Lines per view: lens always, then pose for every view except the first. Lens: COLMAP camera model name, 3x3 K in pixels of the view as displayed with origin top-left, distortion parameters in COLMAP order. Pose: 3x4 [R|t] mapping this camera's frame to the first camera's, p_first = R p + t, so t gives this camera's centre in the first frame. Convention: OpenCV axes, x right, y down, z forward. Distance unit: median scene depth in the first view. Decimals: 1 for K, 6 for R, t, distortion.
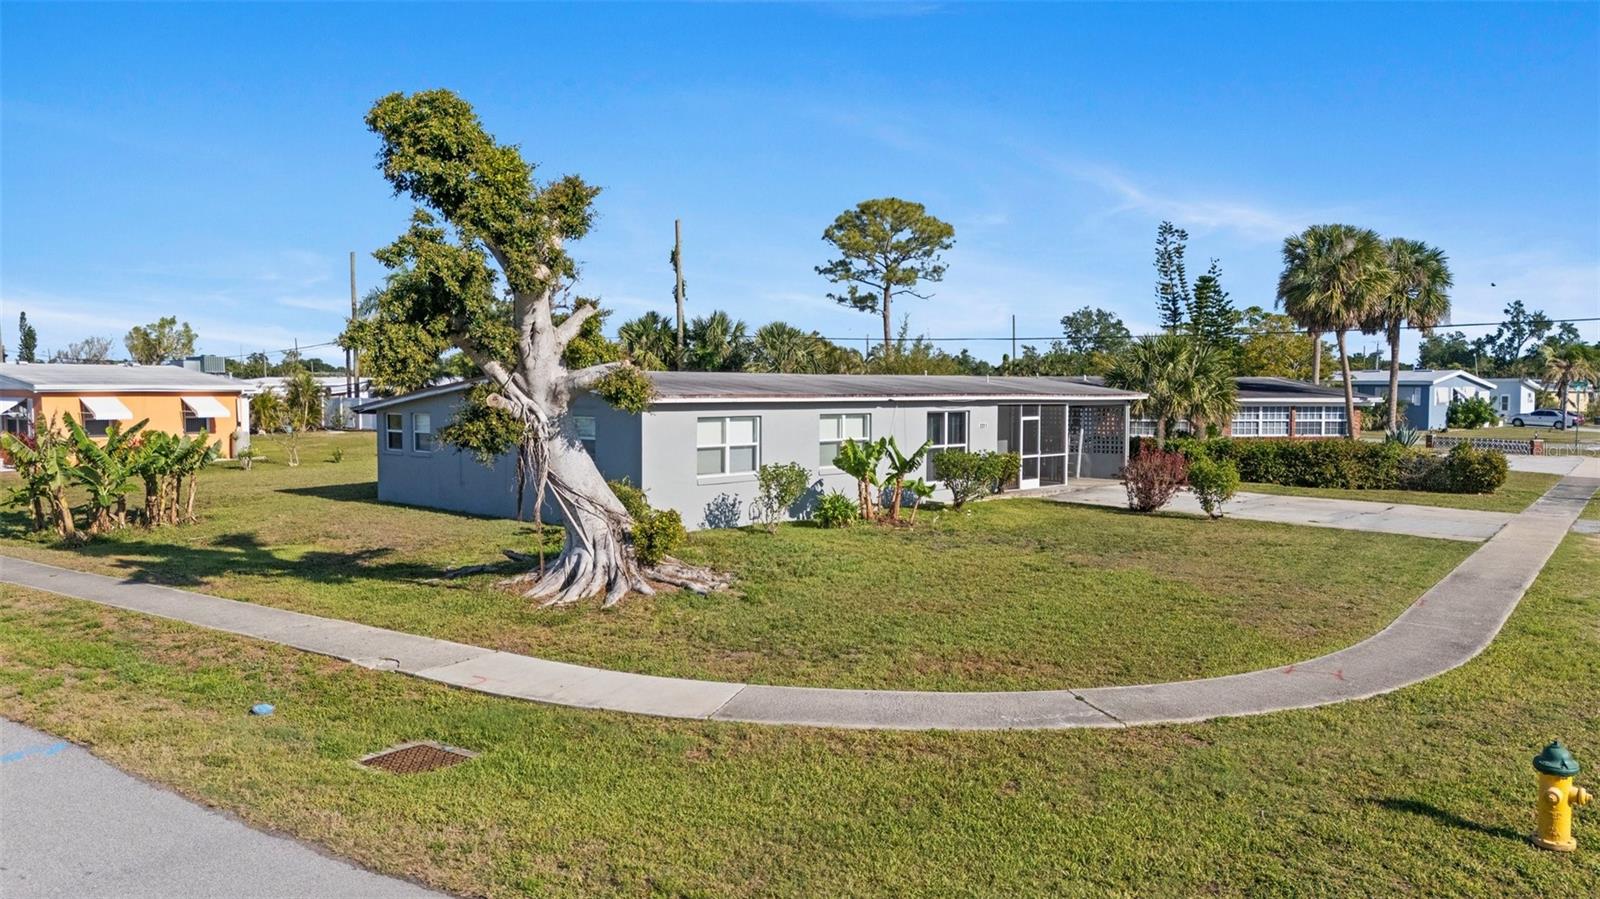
lens RADIAL K [[1175.0, 0, 806.1], [0, 1175.0, 444.5], [0, 0, 1]] dist [0.086725, -0.087478]
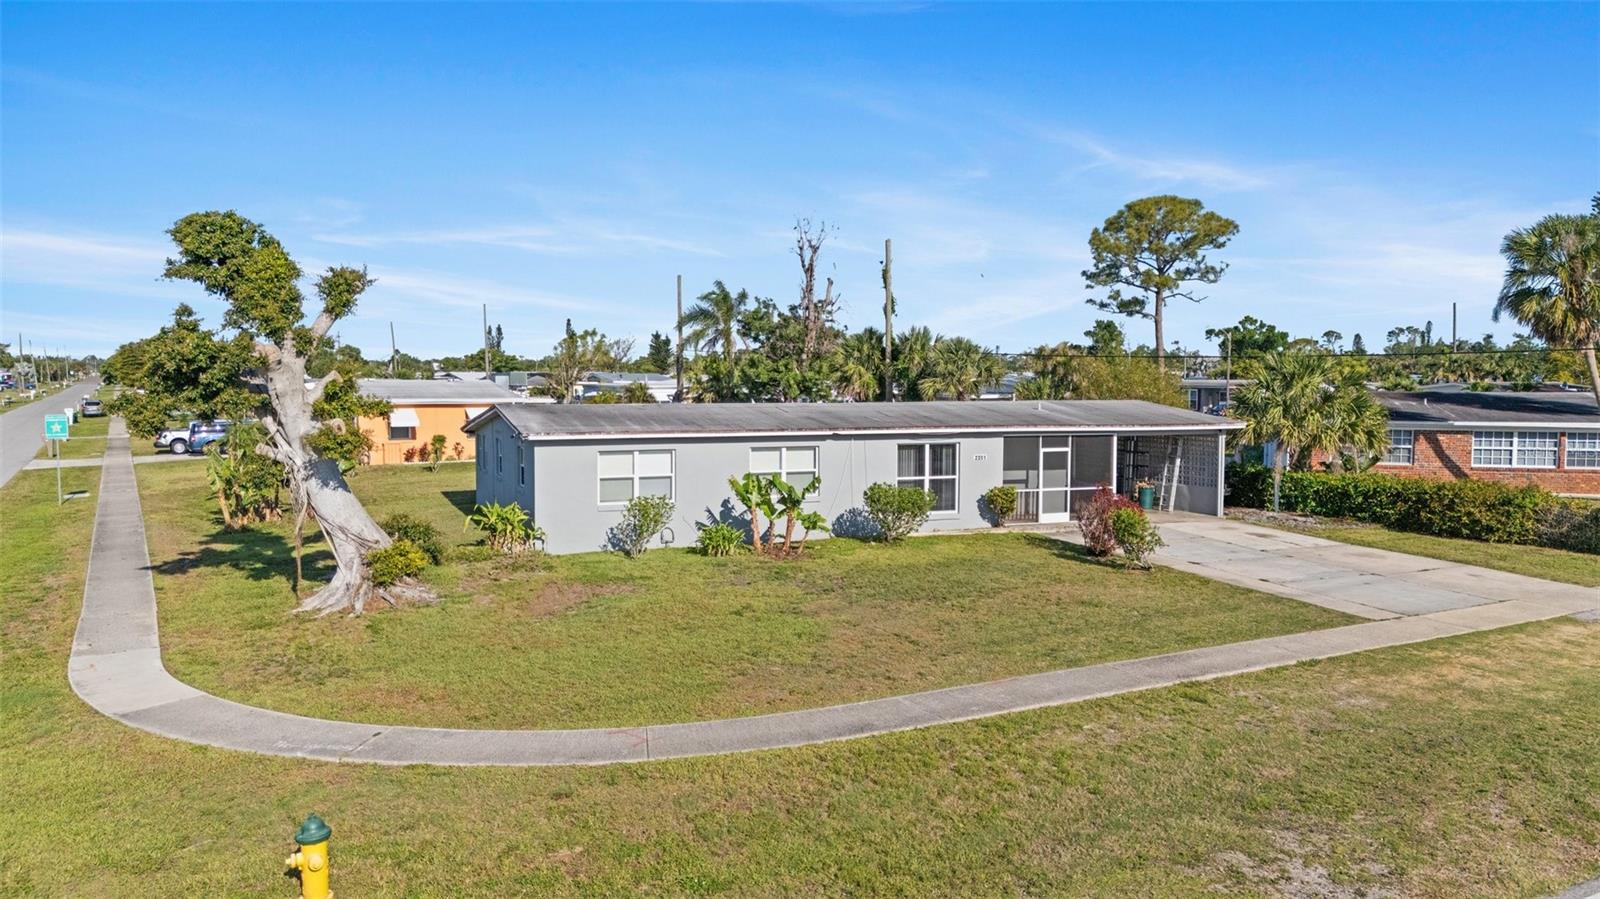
lens RADIAL K [[1175.0, 0, 806.1], [0, 1175.0, 444.5], [0, 0, 1]] dist [0.086725, -0.087478]
pose [[0.910626, 0.025649, -0.412435, 0.401716], [-0.021148, 0.999657, 0.015475, -0.037100], [0.412690, -0.005370, 0.910856, 0.035946]]
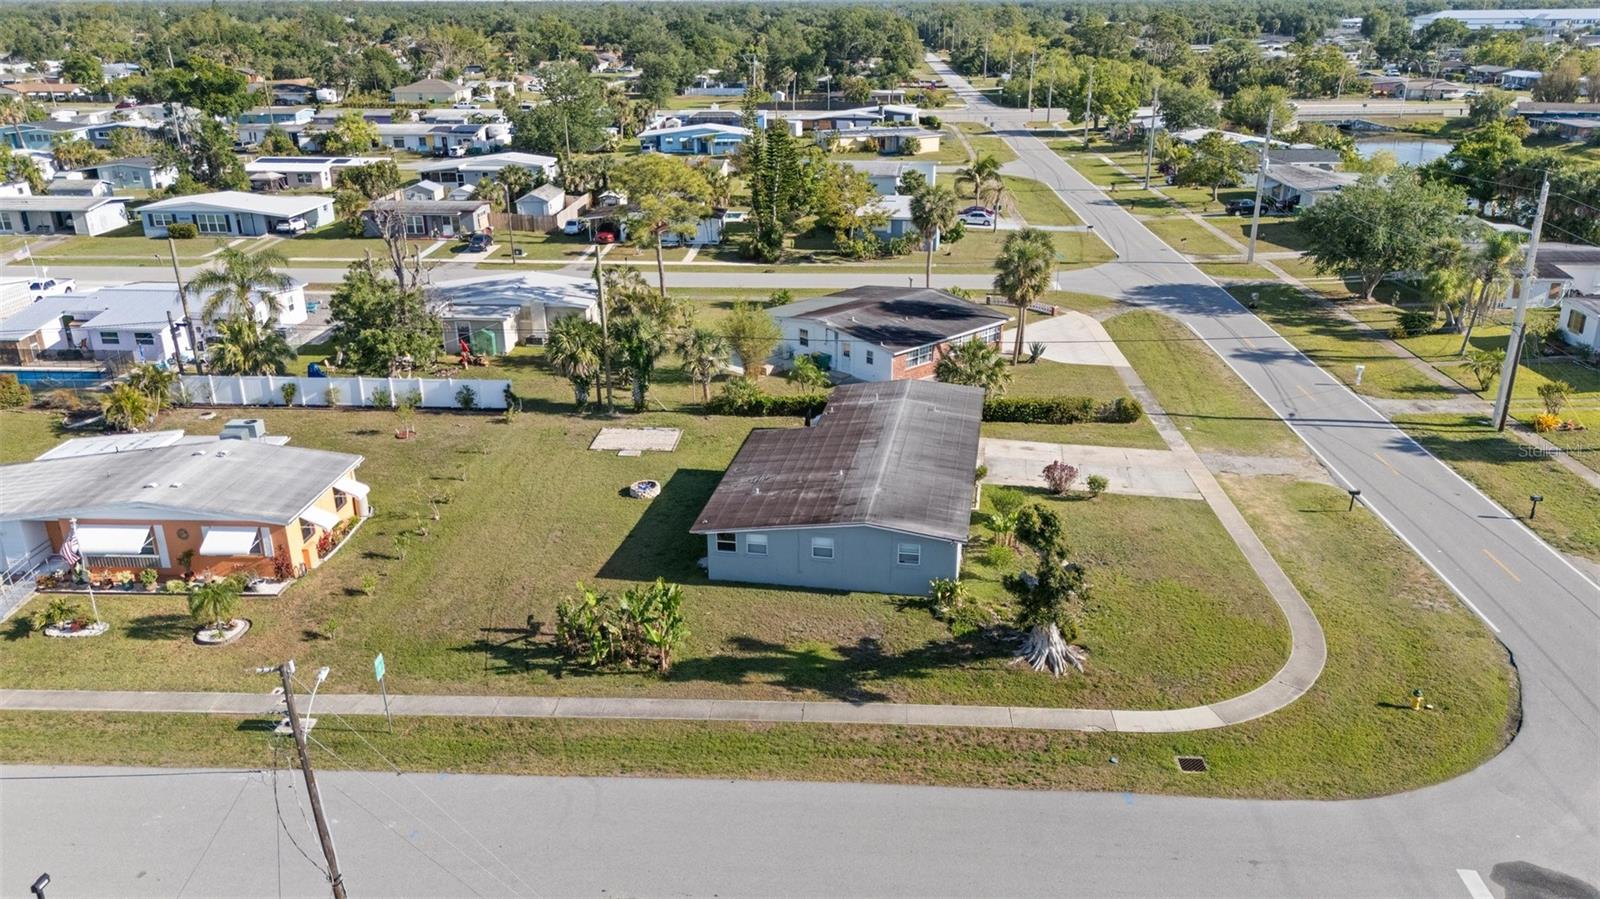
lens RADIAL K [[1175.0, 0, 806.1], [0, 1175.0, 444.5], [0, 0, 1]] dist [0.086725, -0.087478]
pose [[0.839240, -0.199669, 0.505775, -0.951439], [0.036516, 0.948737, 0.313950, -0.592111], [-0.542534, -0.245011, 0.803509, -0.332569]]
